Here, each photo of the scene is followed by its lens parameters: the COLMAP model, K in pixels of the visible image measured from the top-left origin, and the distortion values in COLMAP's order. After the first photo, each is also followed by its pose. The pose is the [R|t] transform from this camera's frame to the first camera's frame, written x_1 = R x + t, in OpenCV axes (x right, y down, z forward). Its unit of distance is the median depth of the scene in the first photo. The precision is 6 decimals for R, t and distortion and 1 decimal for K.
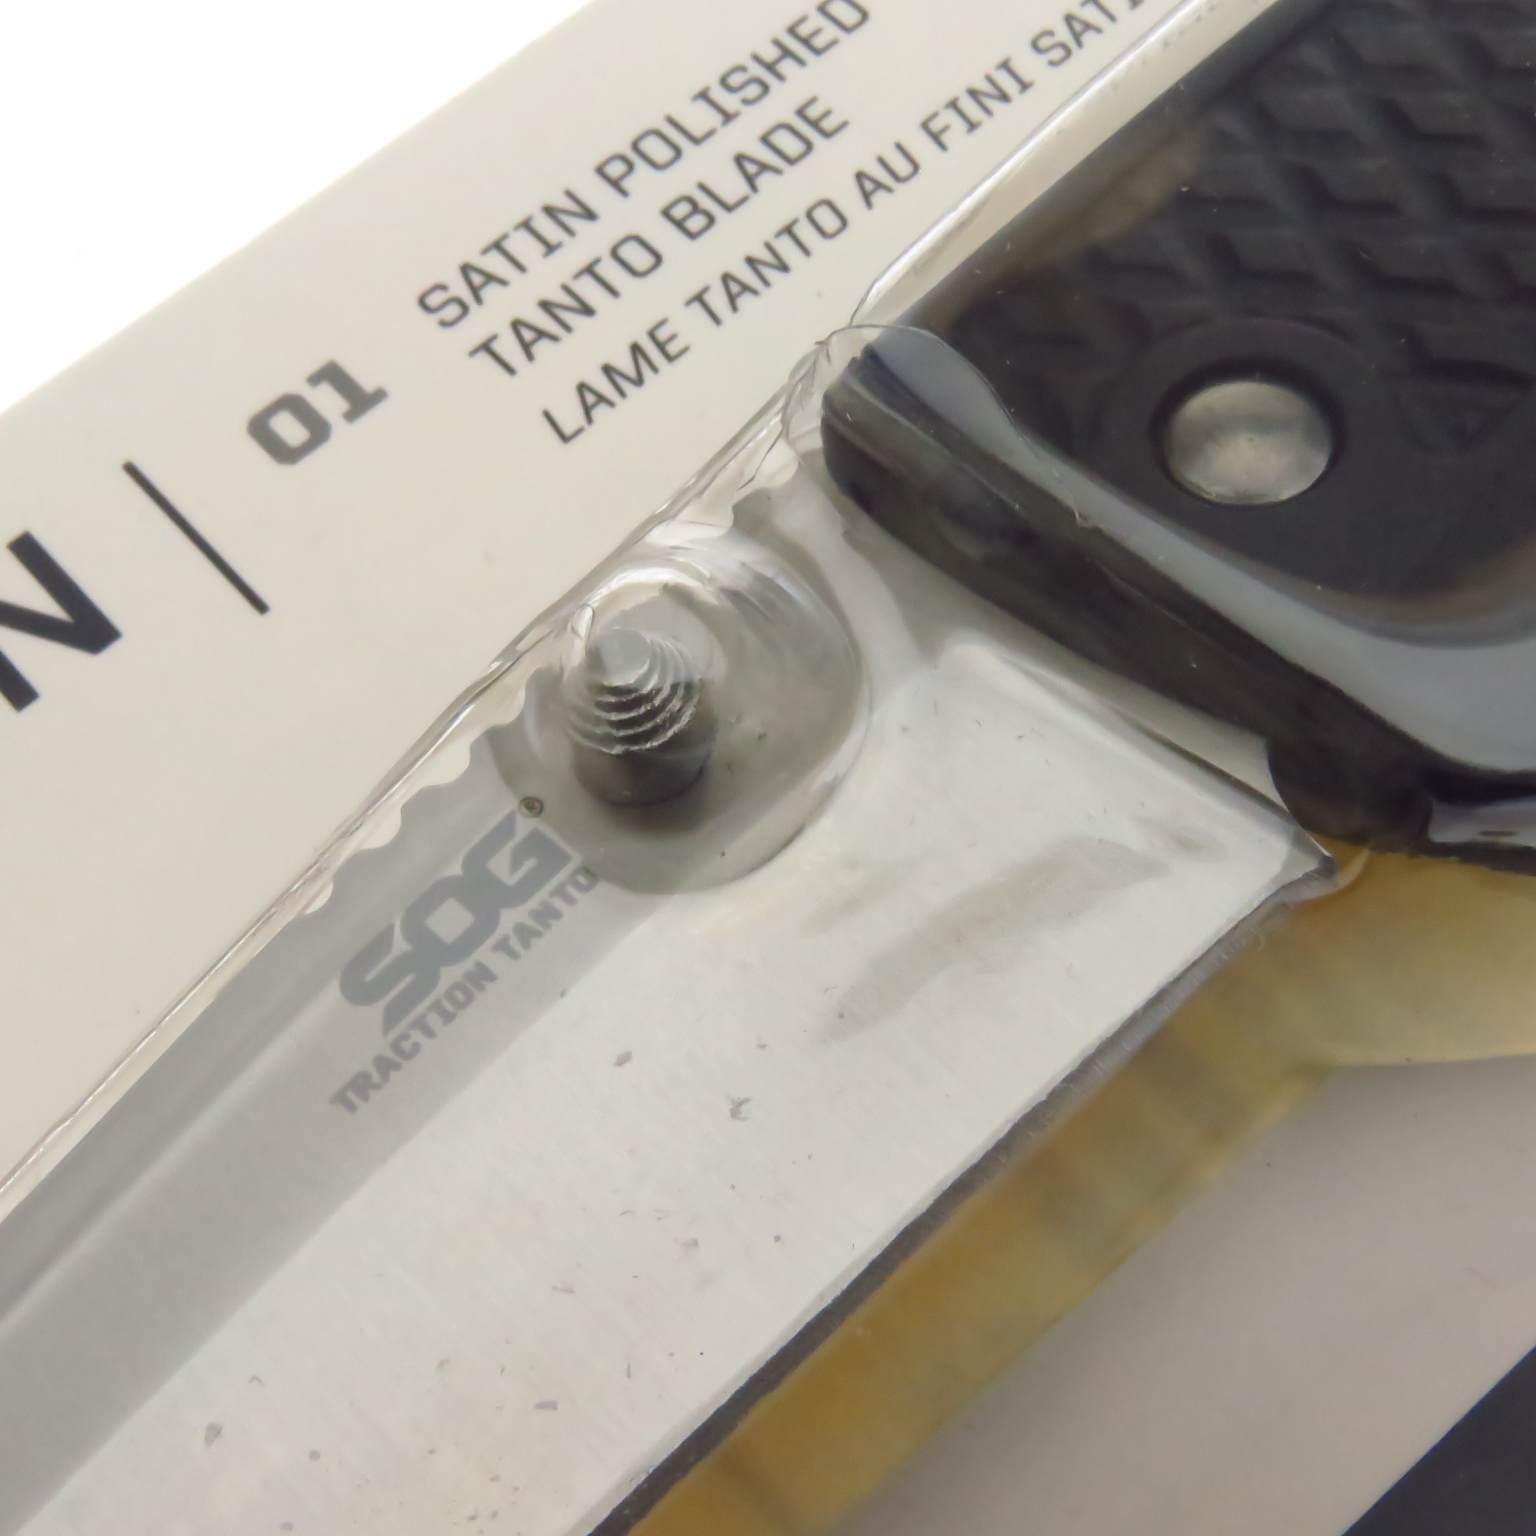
lens RADIAL K [[2911.6, 0, 770.9], [0, 2911.6, 763.4], [0, 0, 1]] dist [-0.024651, 0.000000]
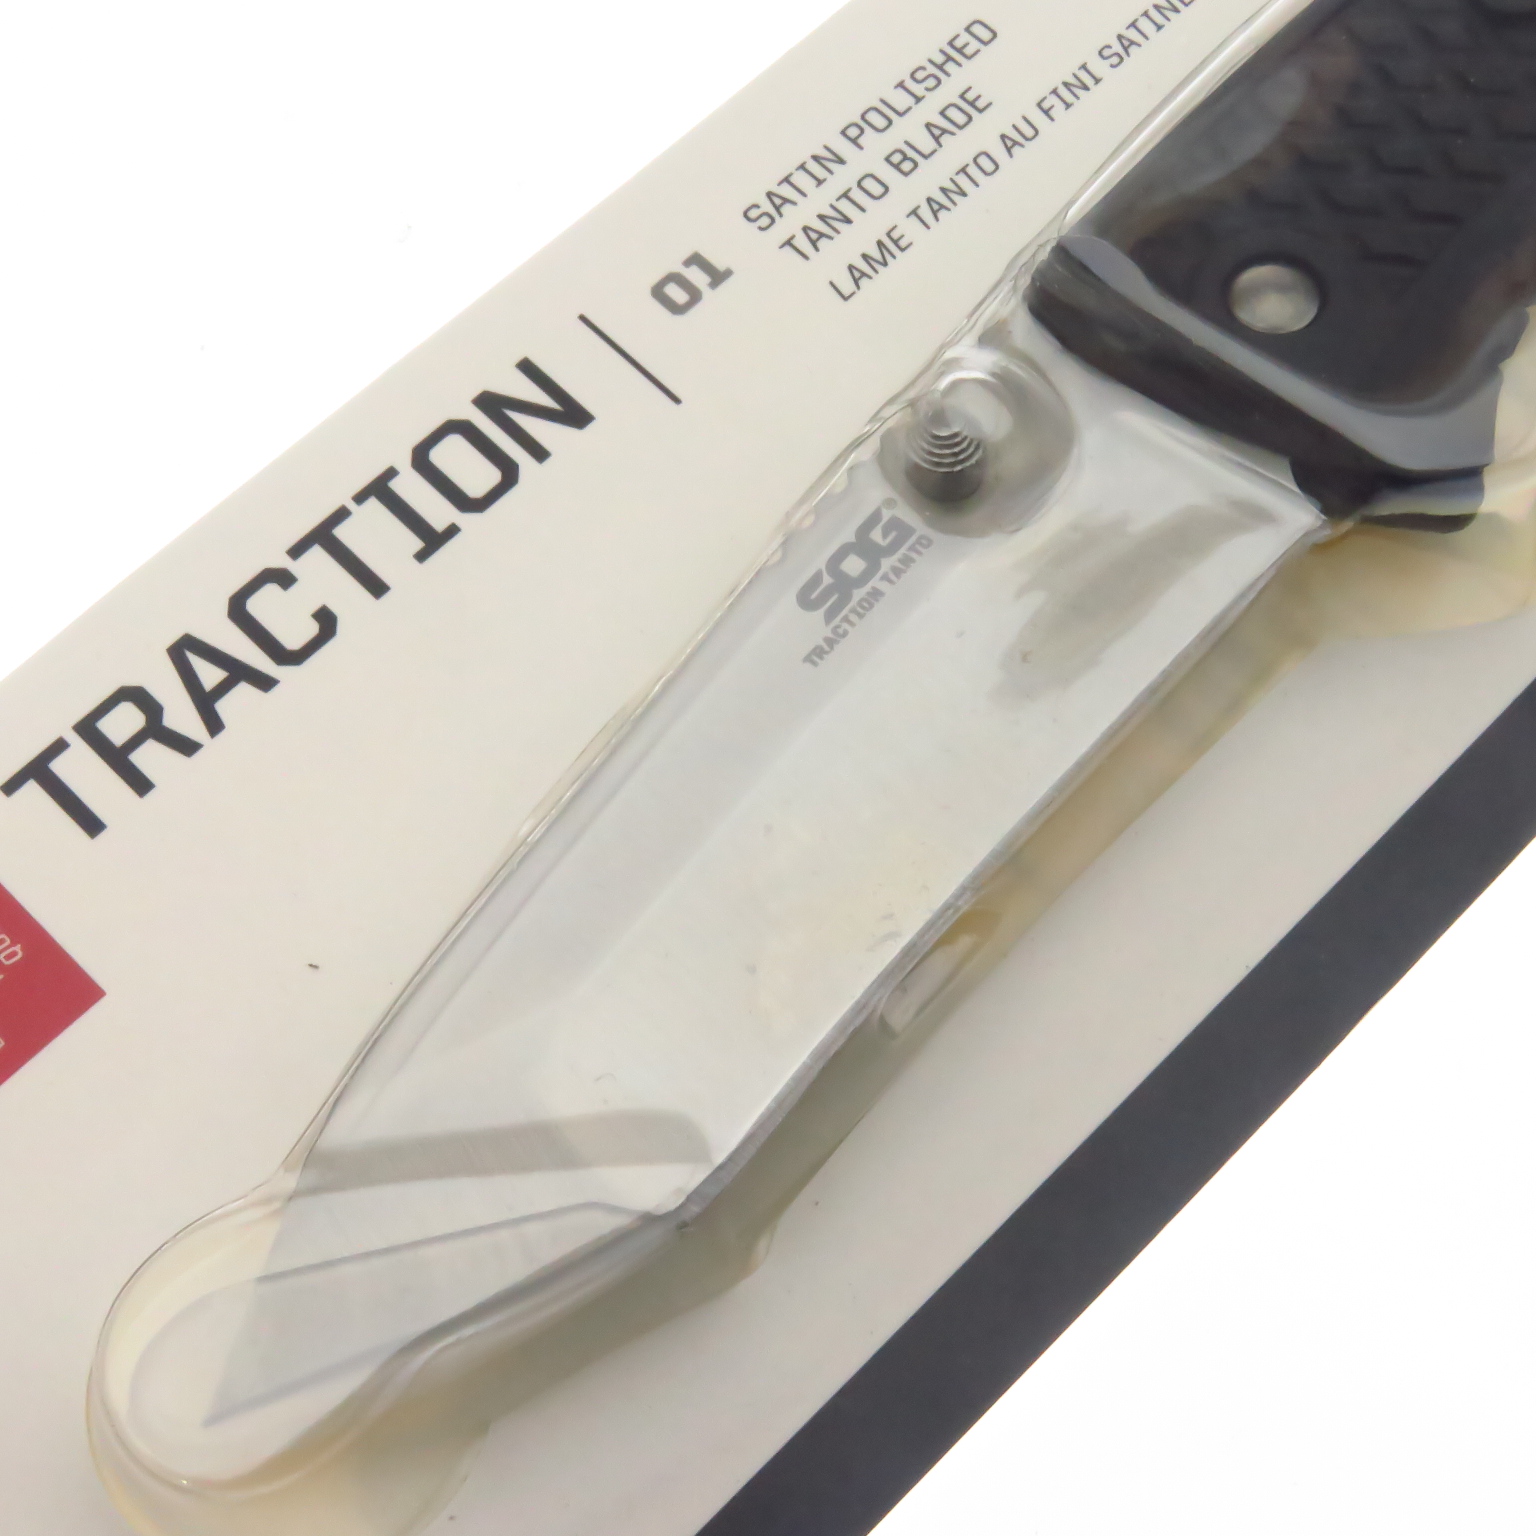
lens RADIAL K [[2911.6, 0, 765.0], [0, 2911.6, 770.9], [0, 0, 1]] dist [-0.024651, 0.000000]
pose [[0.994503, -0.024492, 0.101807, -0.299227], [0.019028, 0.998343, 0.054301, 0.069592], [-0.102969, -0.052066, 0.993321, -0.687188]]
